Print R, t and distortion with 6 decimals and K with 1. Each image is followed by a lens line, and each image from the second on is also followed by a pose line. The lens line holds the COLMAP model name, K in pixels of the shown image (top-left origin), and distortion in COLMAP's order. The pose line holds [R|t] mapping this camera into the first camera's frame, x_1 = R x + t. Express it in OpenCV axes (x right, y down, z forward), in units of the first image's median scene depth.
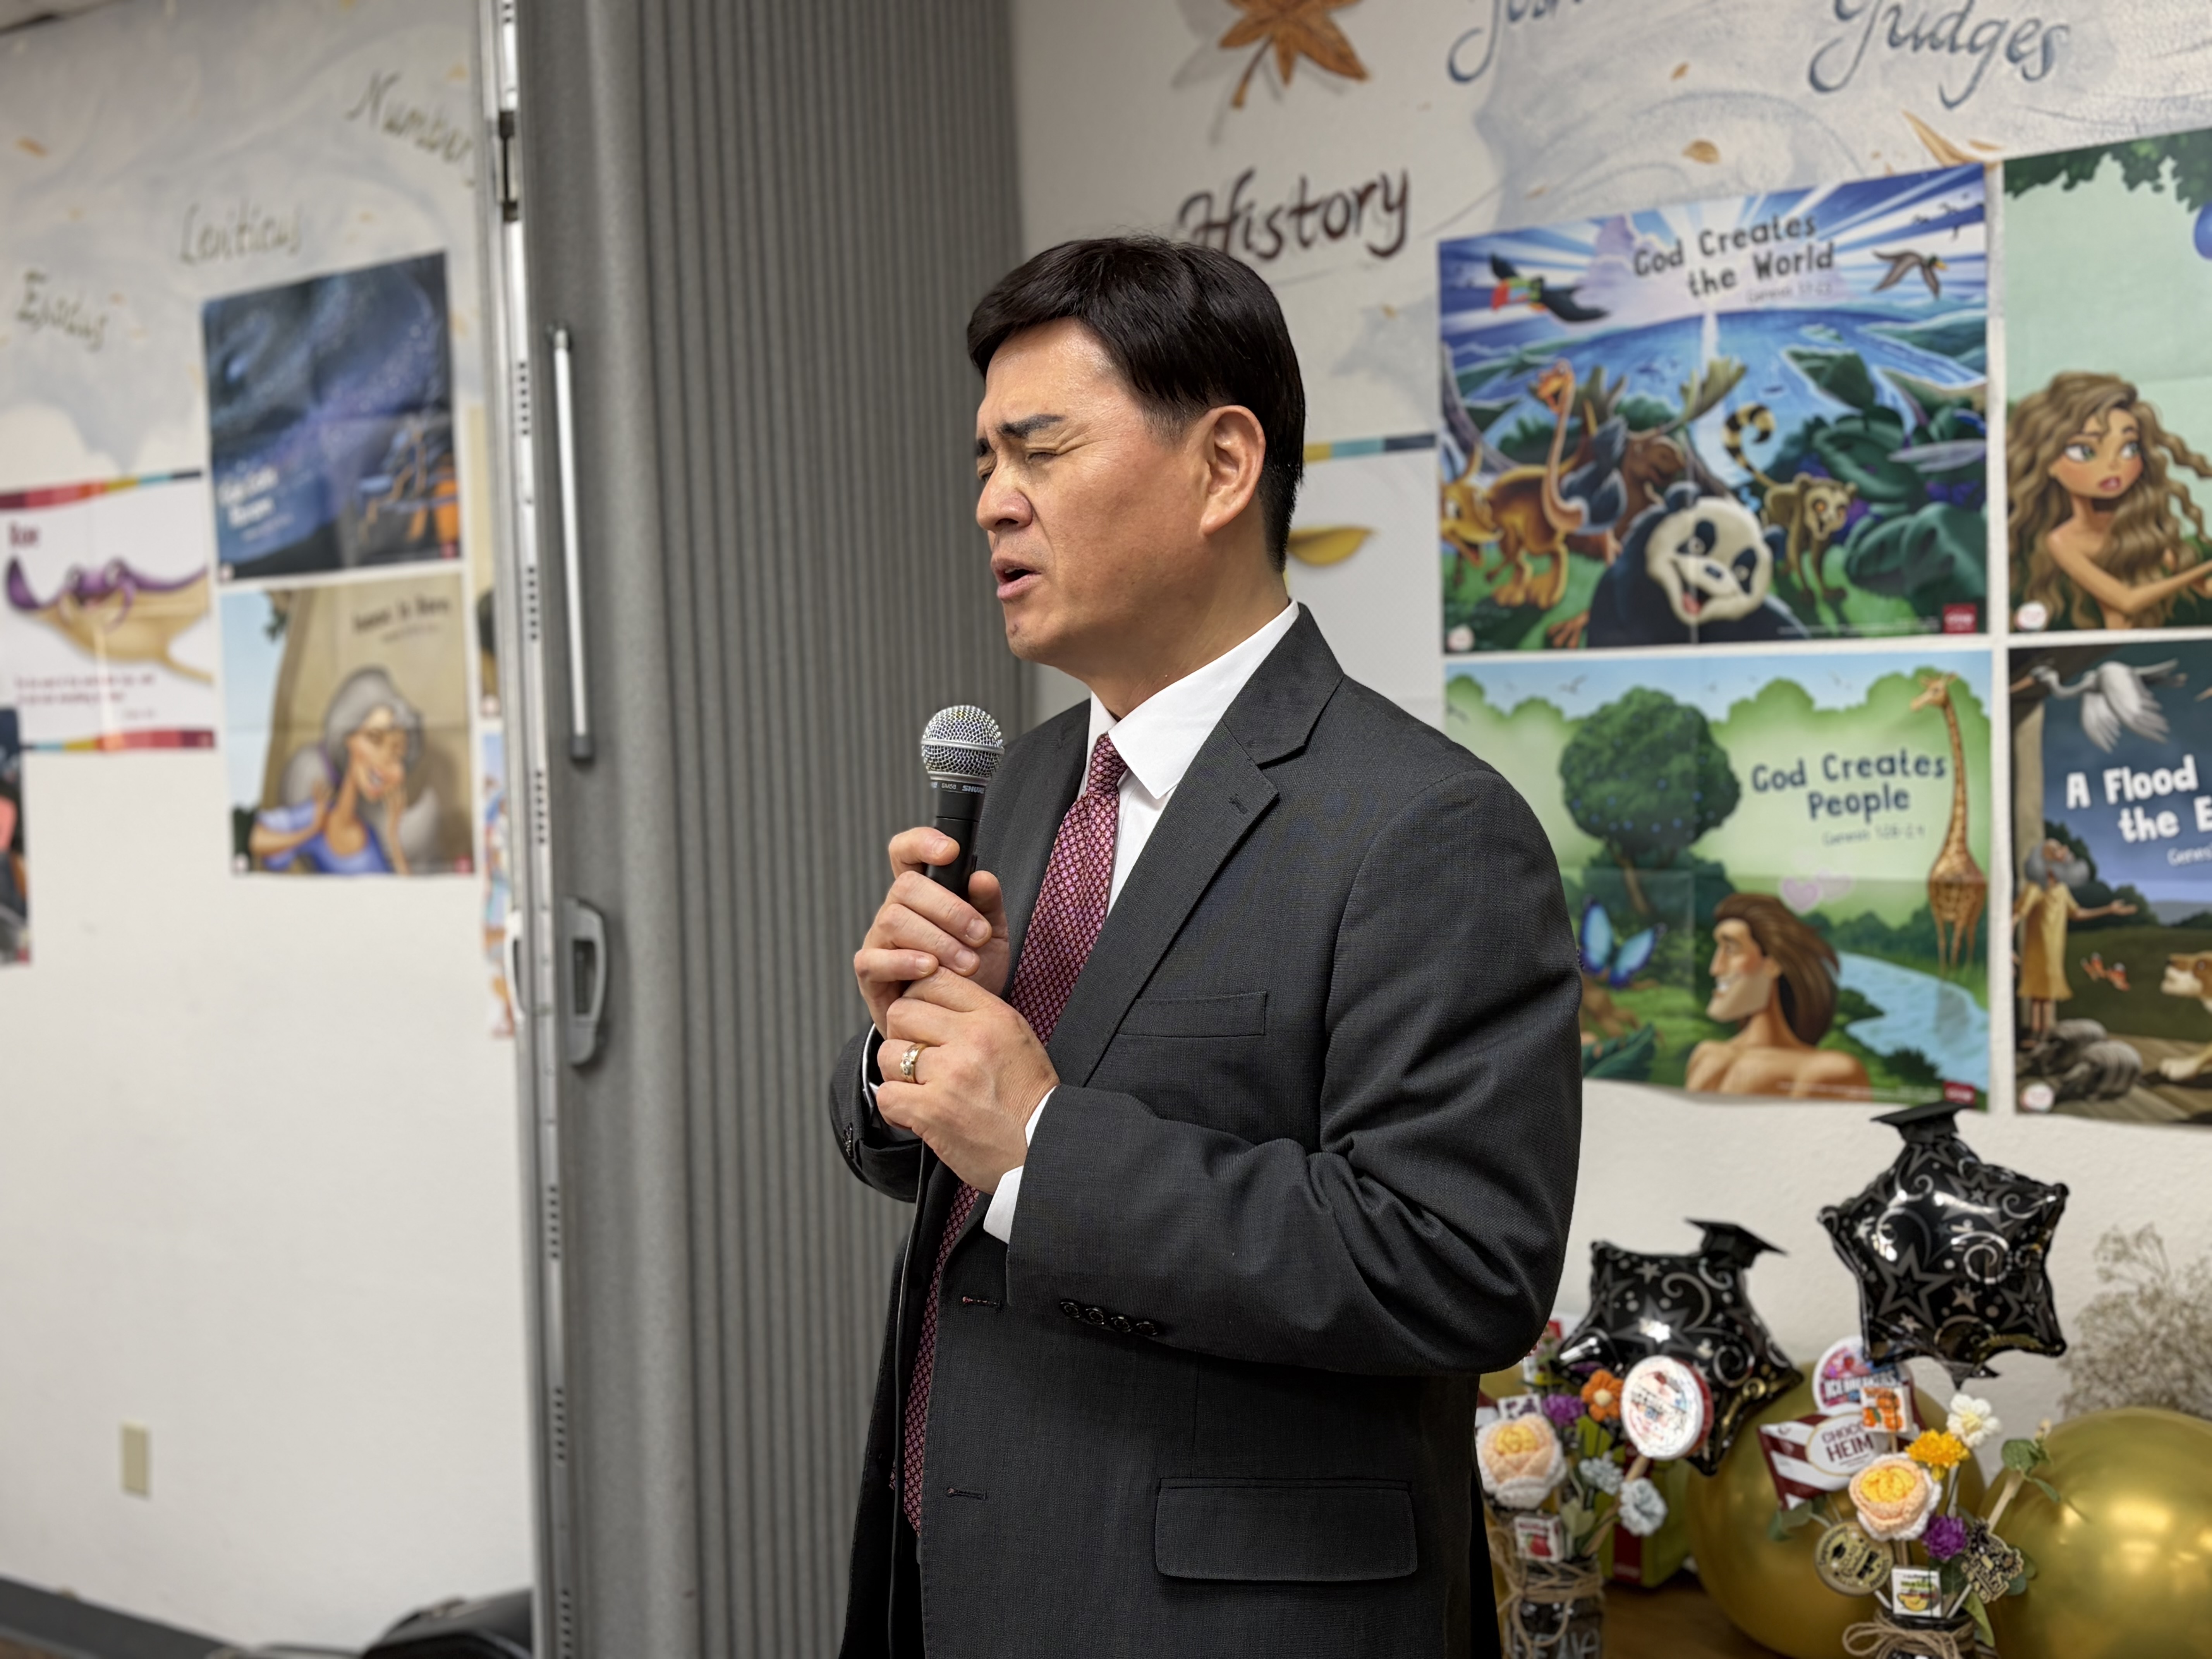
lens RADIAL K [[2448.6, 0, 1113.9], [0, 2448.6, 845.1], [0, 0, 1]] dist [0.026044, 0.000000]
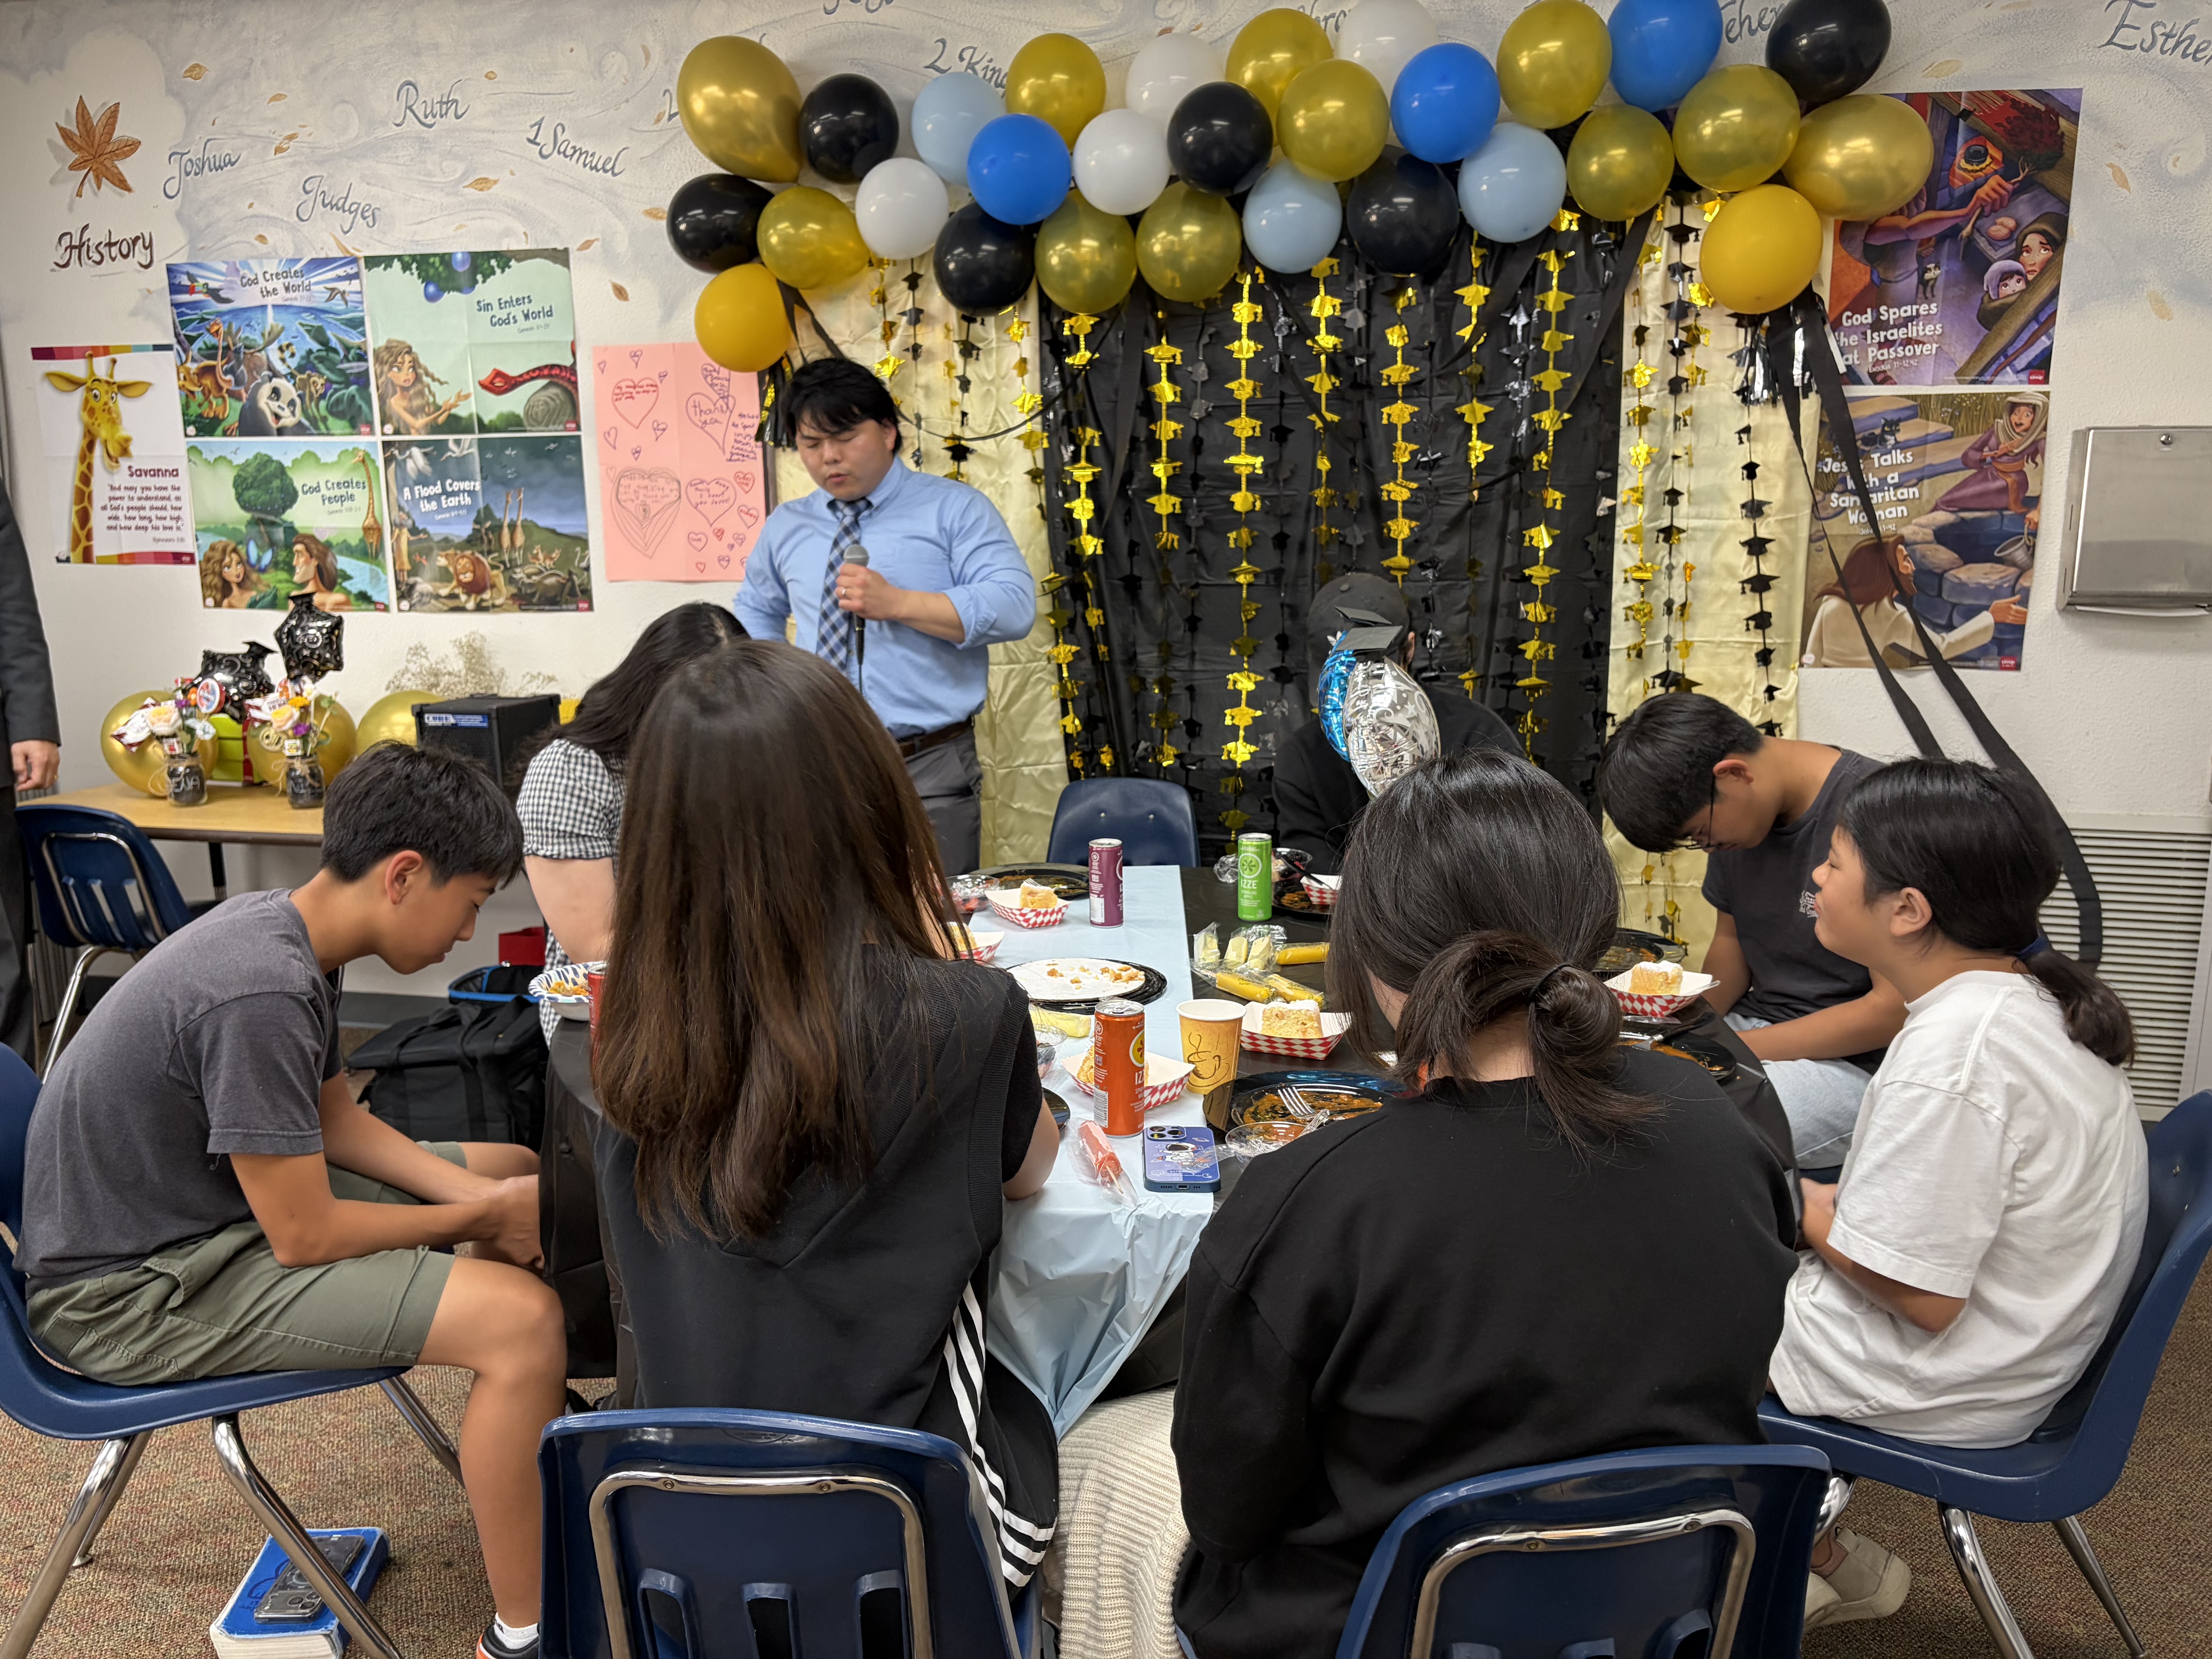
lens RADIAL K [[1668.8, 0, 1101.0], [0, 1668.8, 843.7], [0, 0, 1]] dist [0.053290, -0.062490]
pose [[0.929638, -0.053386, 0.364587, 0.383166], [0.002639, 0.990388, 0.138290, 0.103310], [-0.368466, -0.127598, 0.920843, -1.041934]]
